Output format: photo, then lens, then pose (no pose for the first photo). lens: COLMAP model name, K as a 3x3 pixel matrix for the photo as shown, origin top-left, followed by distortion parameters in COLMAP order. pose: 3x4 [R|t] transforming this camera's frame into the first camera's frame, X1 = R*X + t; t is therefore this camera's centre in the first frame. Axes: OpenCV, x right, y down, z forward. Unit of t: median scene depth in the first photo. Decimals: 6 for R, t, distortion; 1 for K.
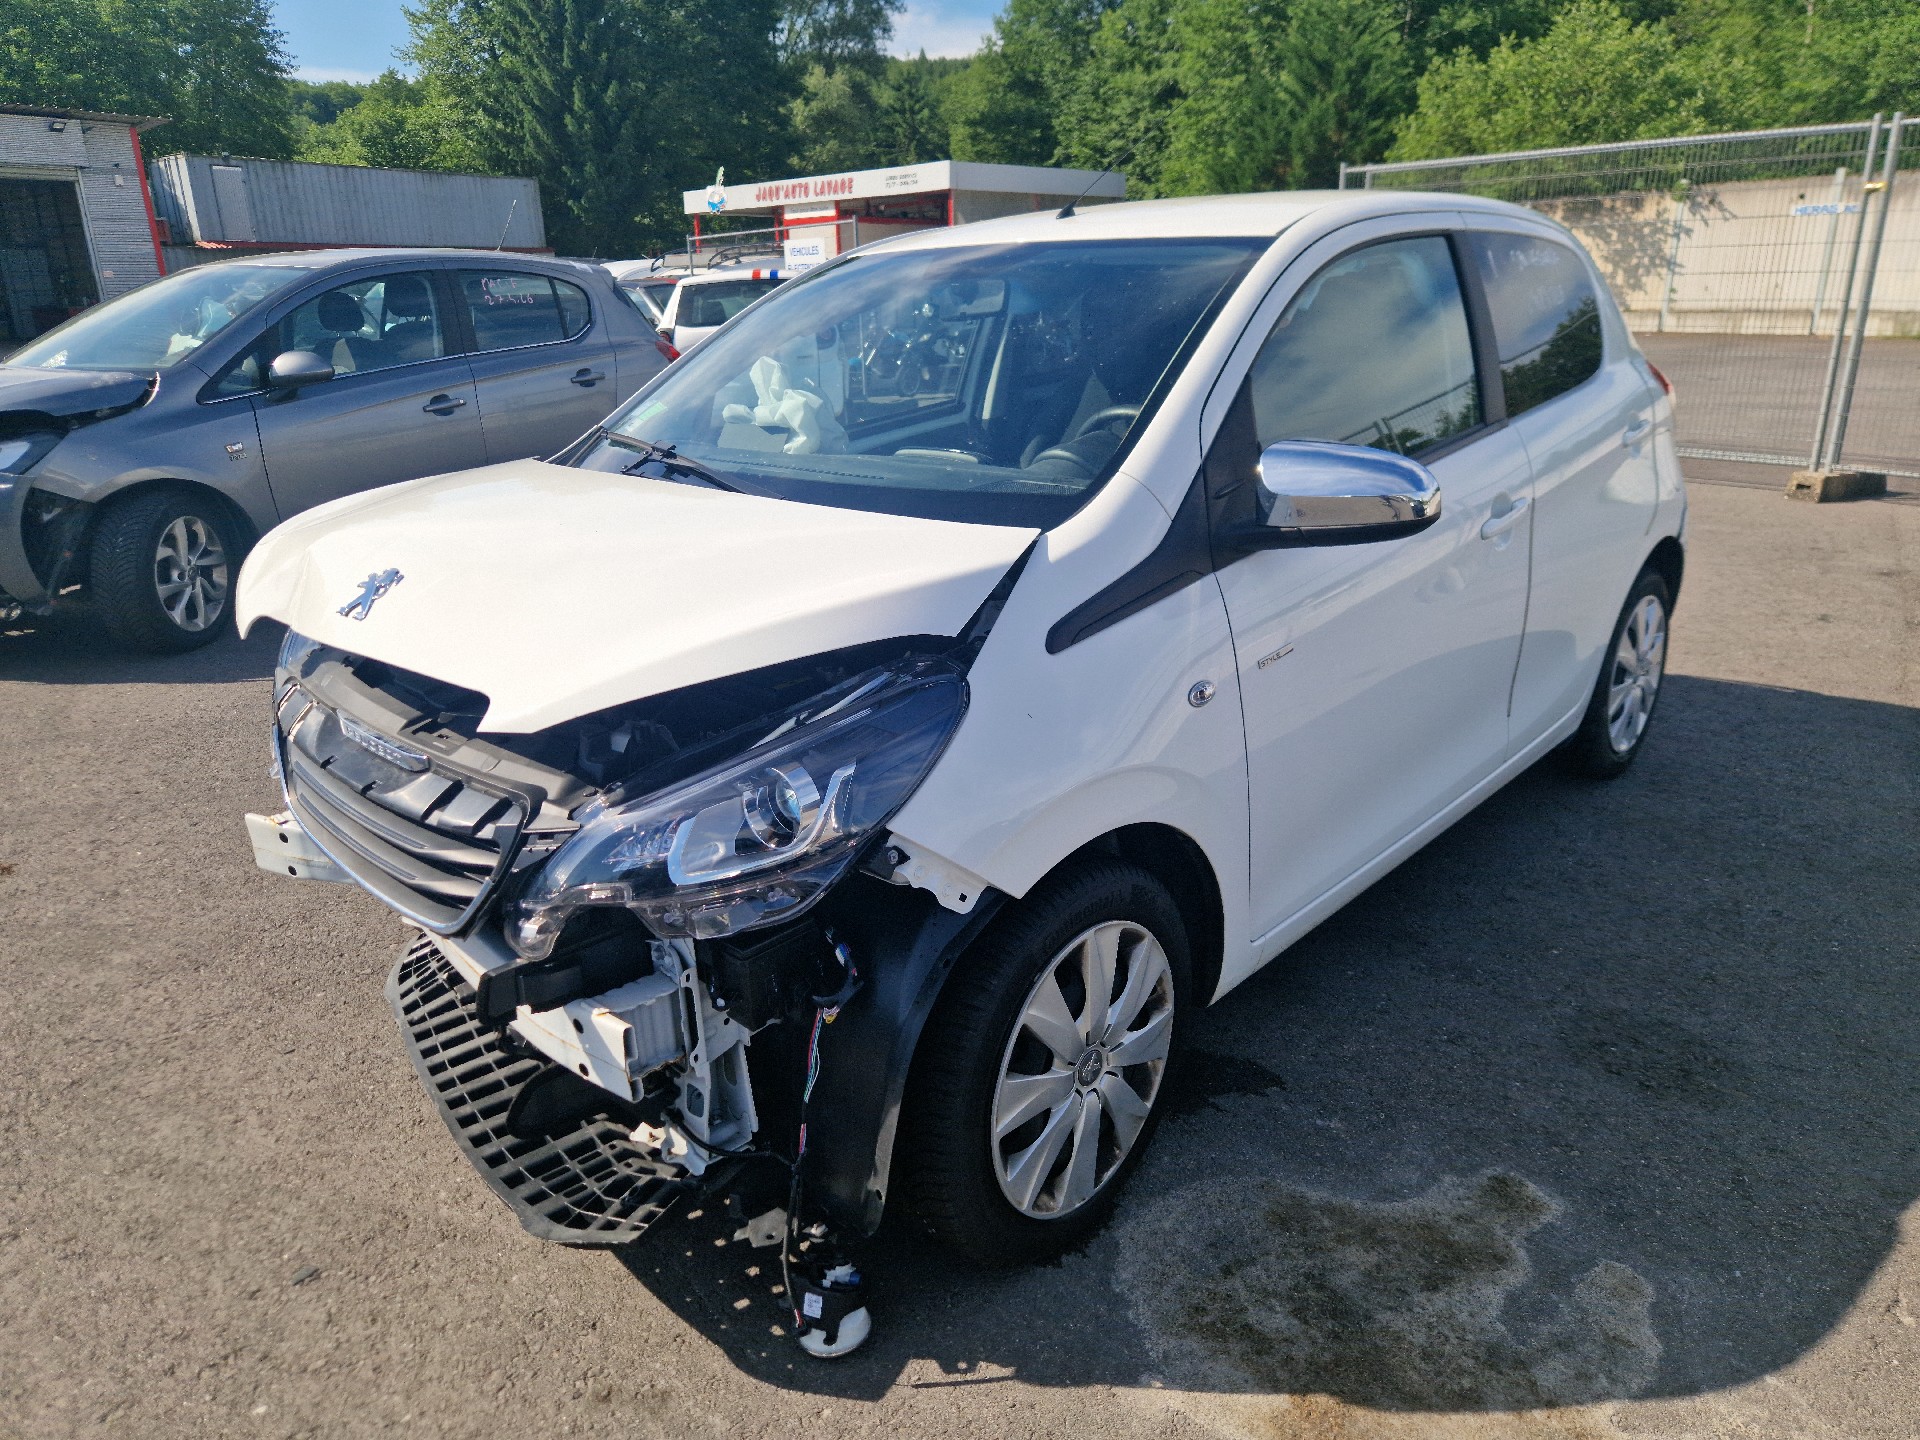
lens RADIAL K [[1322.2, 0, 981.3], [0, 1322.2, 717.7], [0, 0, 1]] dist [0.059158, -0.051549]
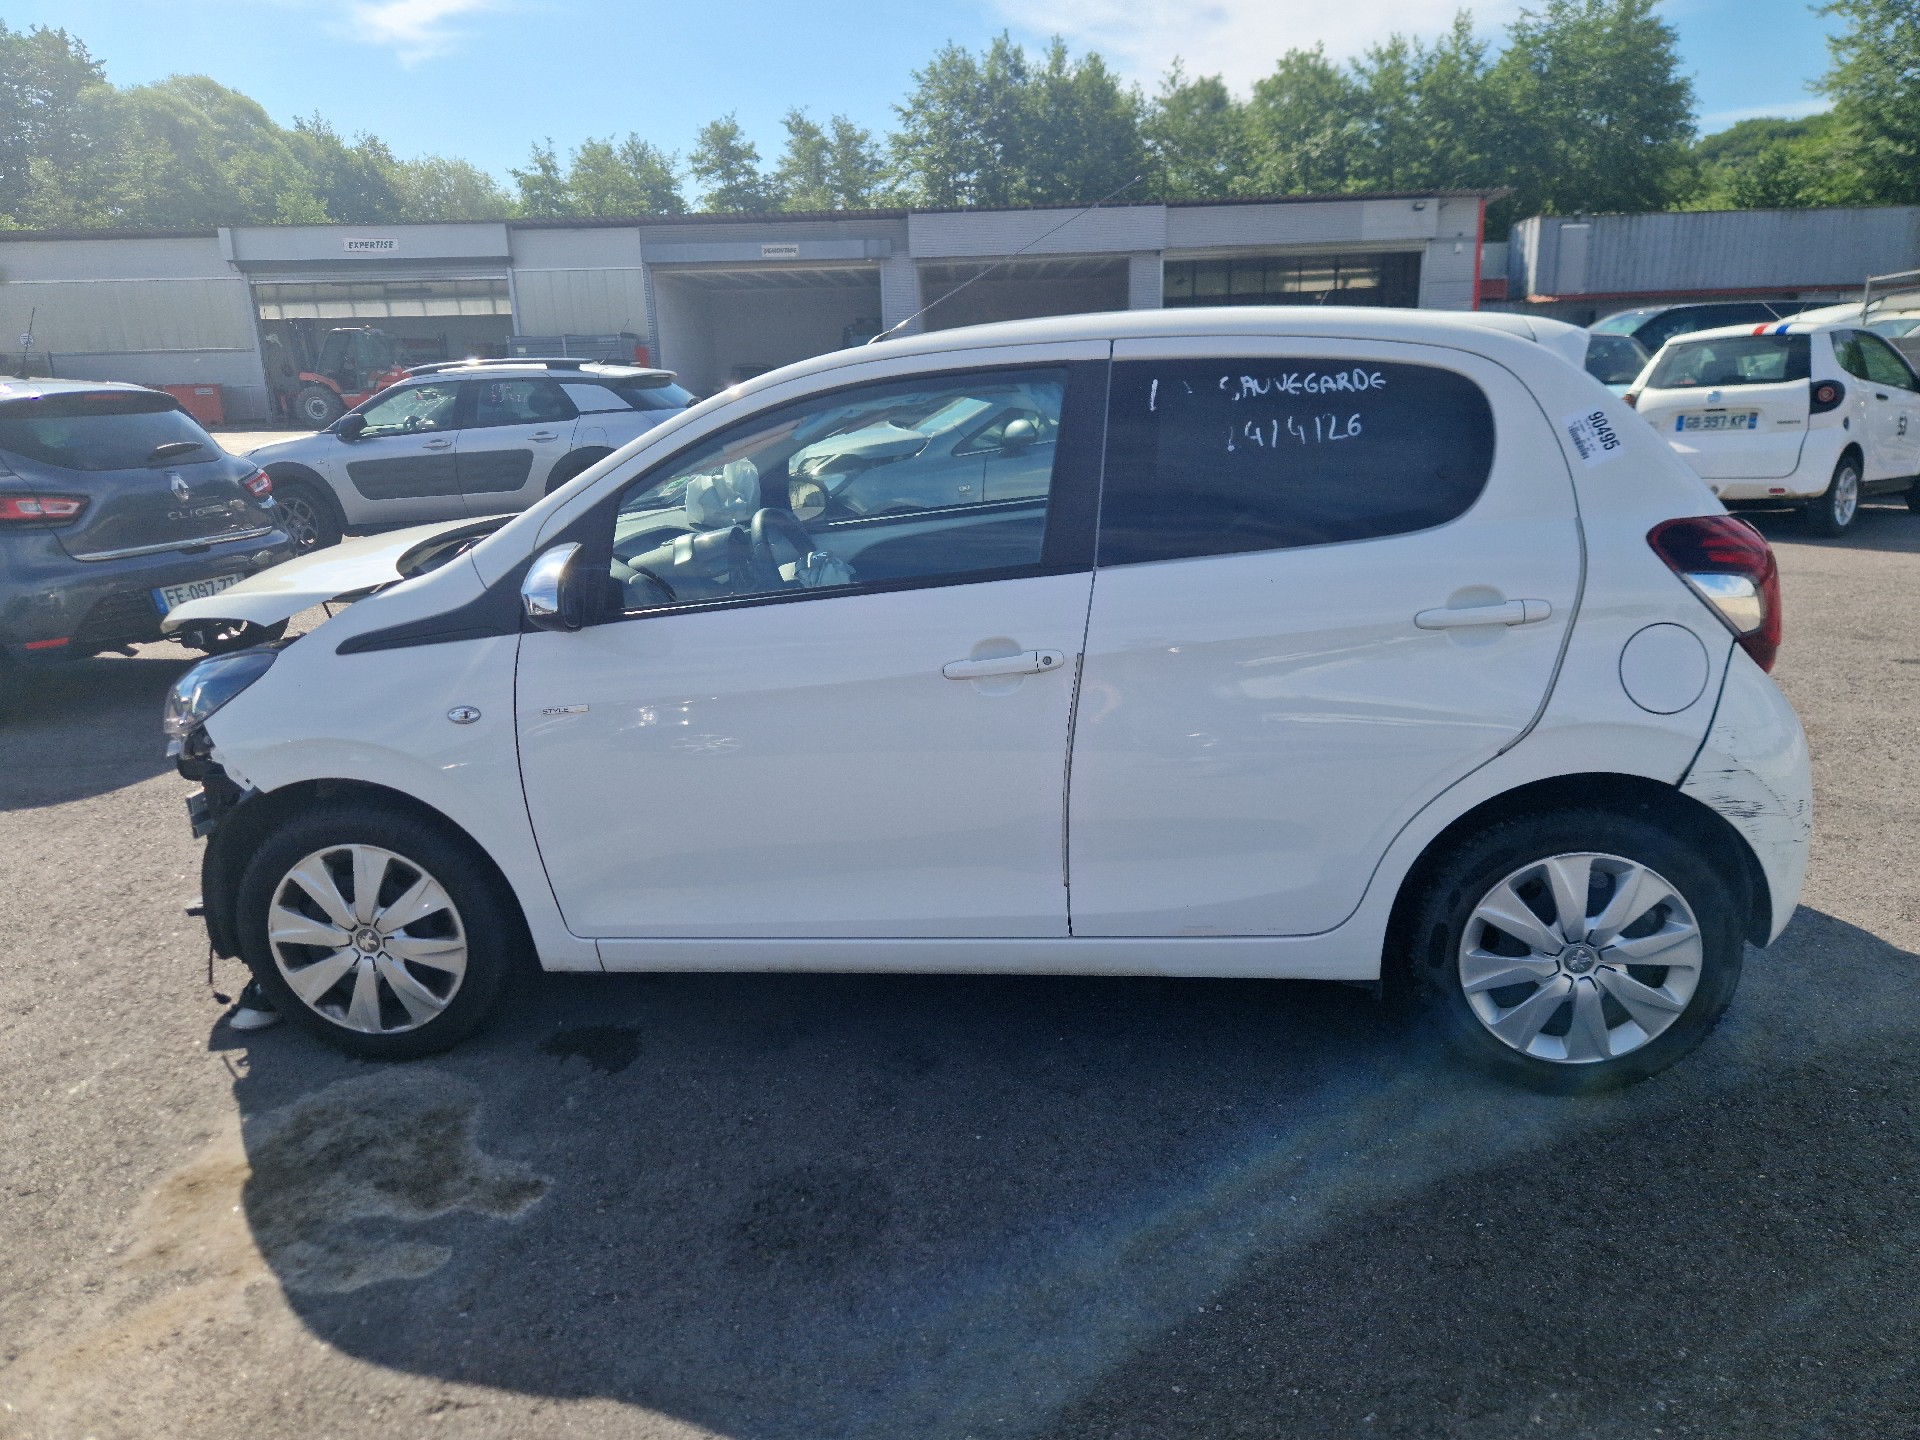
lens RADIAL K [[1321.3, 0, 957.7], [0, 1321.3, 691.7], [0, 0, 1]] dist [0.063992, -0.041409]
pose [[0.571785, 0.201330, -0.795317, 0.138010], [-0.237871, 0.968463, 0.074146, -0.023762], [0.785162, 0.146788, 0.601643, 0.049596]]
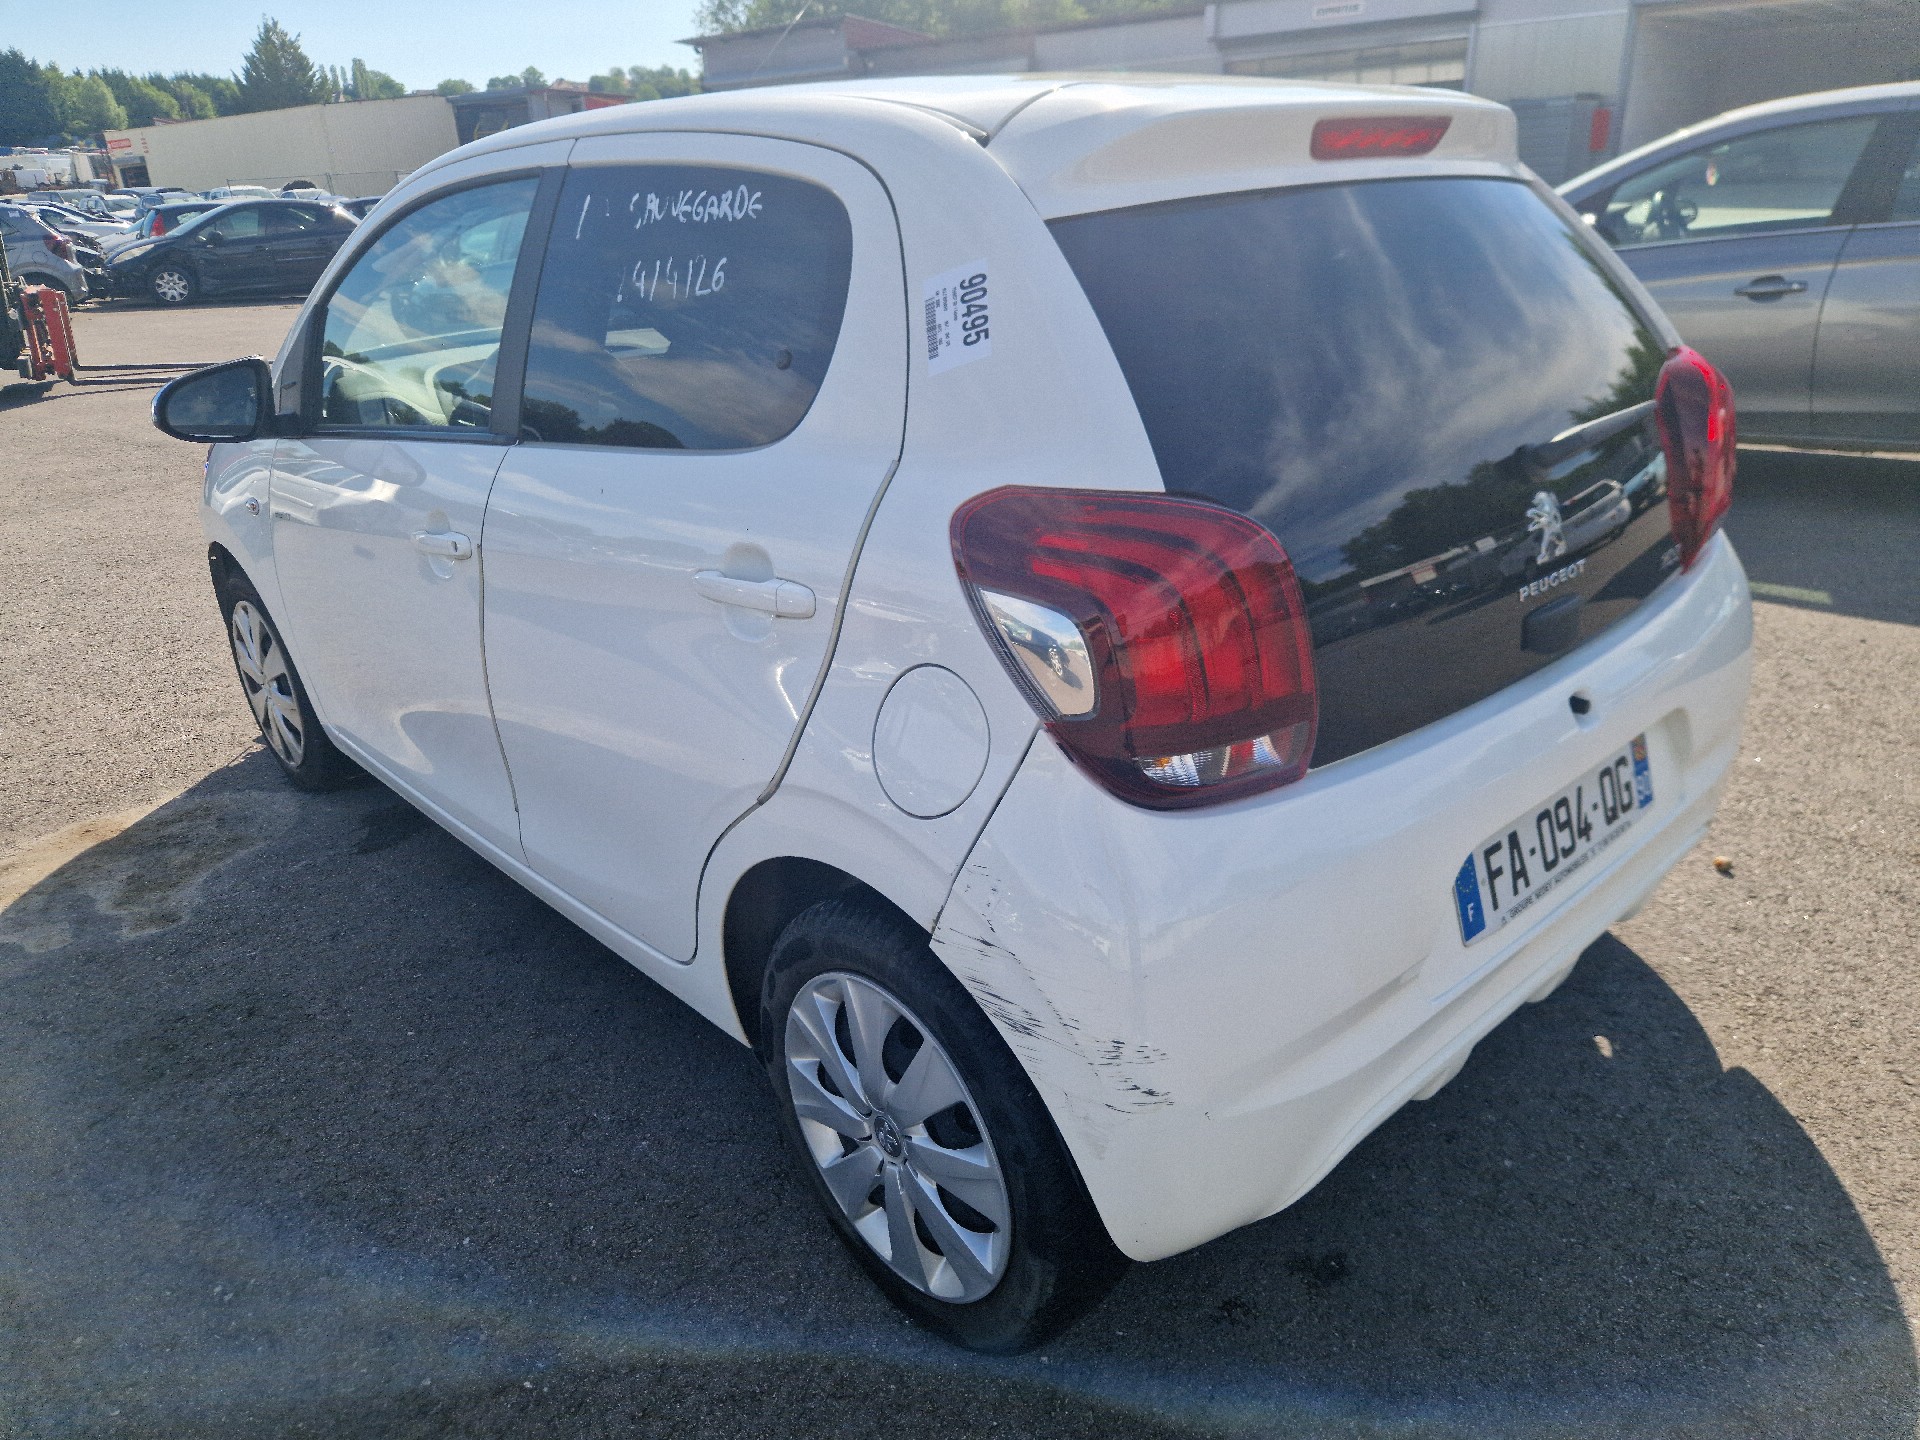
lens RADIAL K [[1313.3, 0, 960.0], [0, 1313.3, 720.0], [0, 0, 1]] dist [0.083969, -0.070545]
pose [[-0.107903, 0.399832, -0.910215, 0.139881], [-0.268225, 0.869900, 0.413920, -0.058563], [0.957294, 0.288806, 0.013380, 0.161353]]
